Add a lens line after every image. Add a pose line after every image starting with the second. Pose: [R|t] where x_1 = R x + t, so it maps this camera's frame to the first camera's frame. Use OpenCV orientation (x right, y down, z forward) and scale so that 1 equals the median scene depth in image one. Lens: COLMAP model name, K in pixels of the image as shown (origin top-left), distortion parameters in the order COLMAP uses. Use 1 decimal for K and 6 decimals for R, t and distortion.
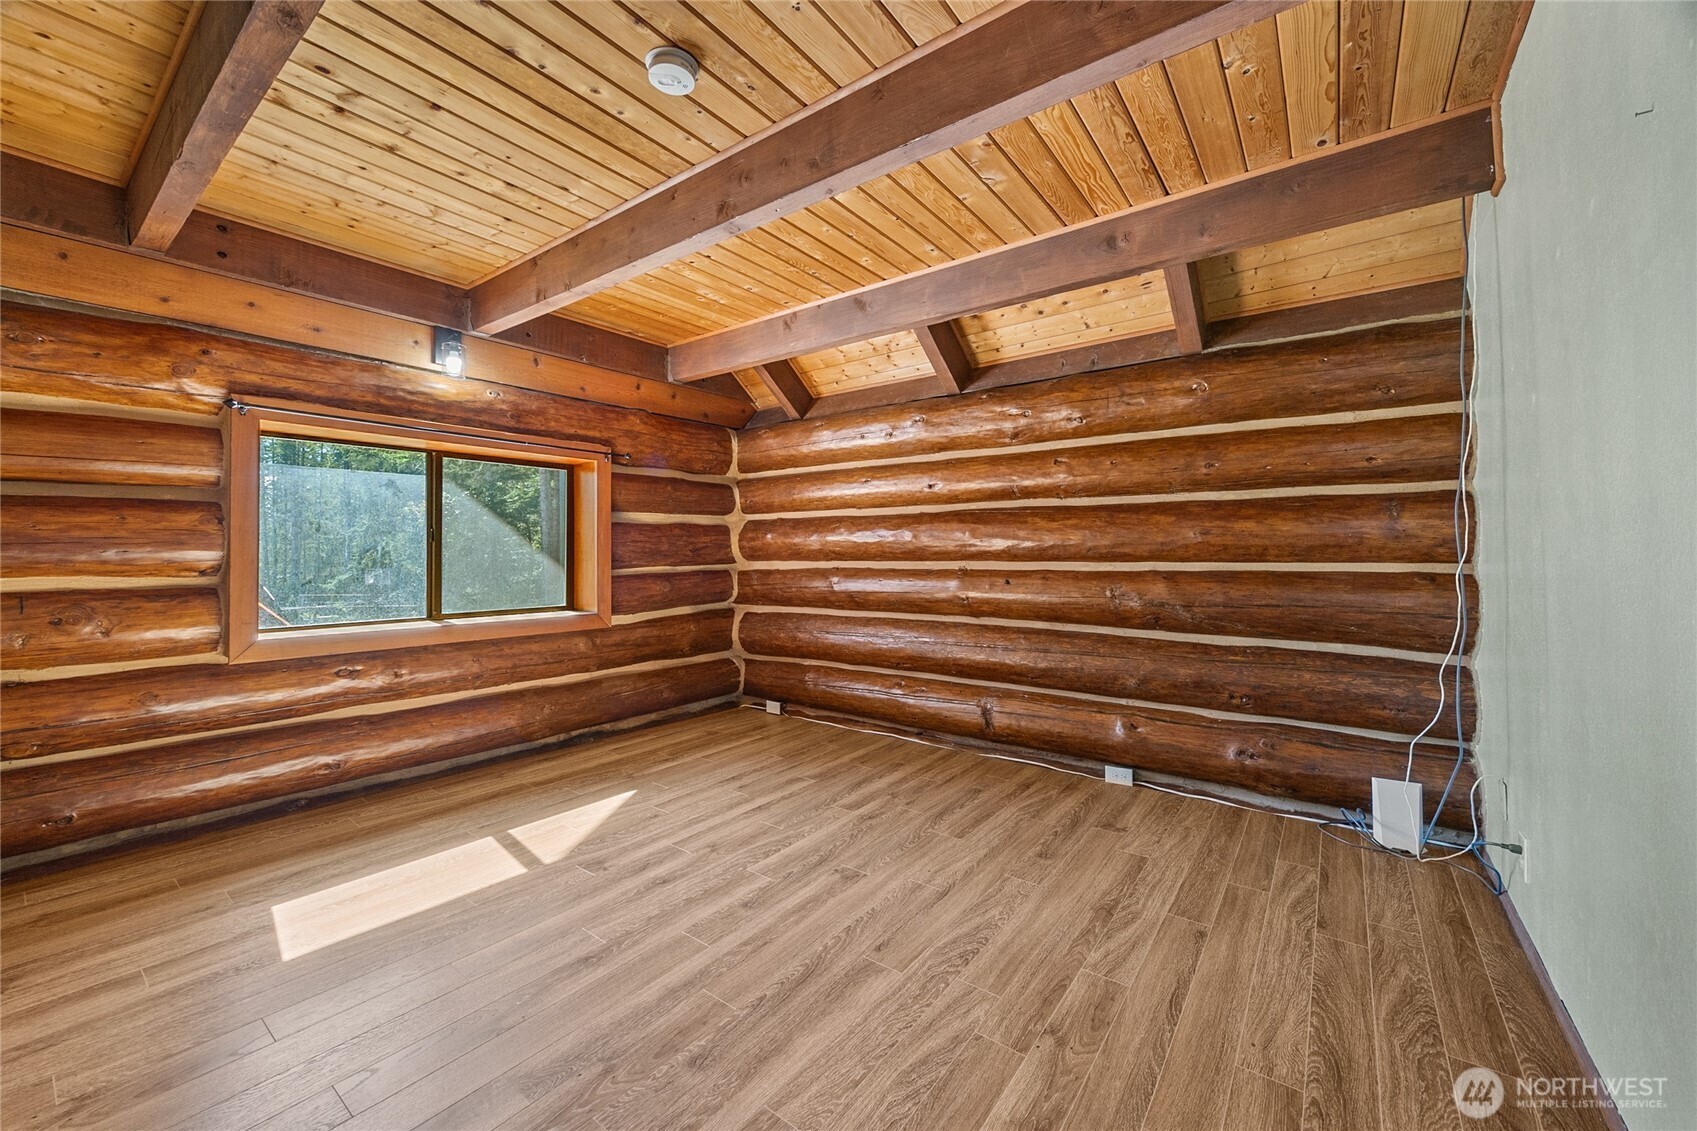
lens RADIAL K [[648.9, 0, 850.1], [0, 648.9, 555.4], [0, 0, 1]] dist [0.000491, 0.000009]
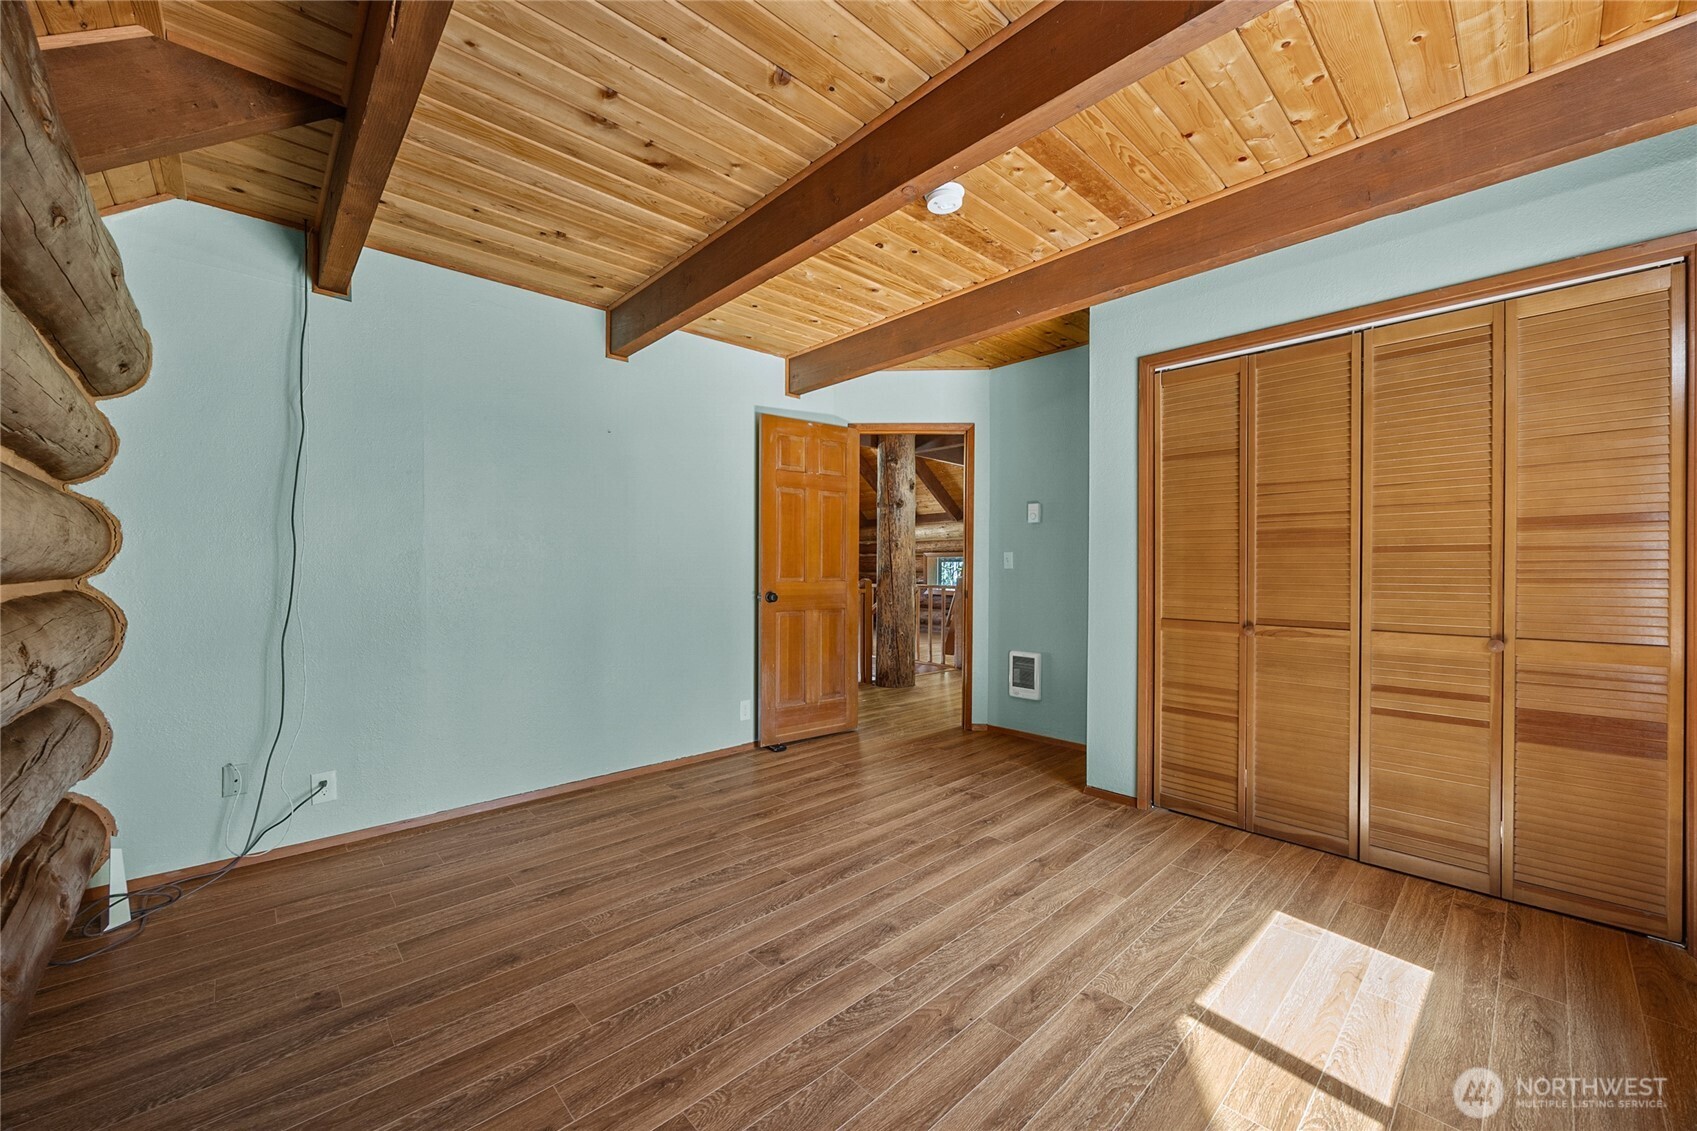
lens RADIAL K [[648.9, 0, 848.4], [0, 648.9, 565.7], [0, 0, 1]] dist [0.000491, 0.000009]
pose [[-0.983915, -0.001286, 0.178630, -0.250648], [-0.000995, 0.999998, 0.001716, -0.004188], [-0.178632, 0.001511, -0.983915, 1.825513]]
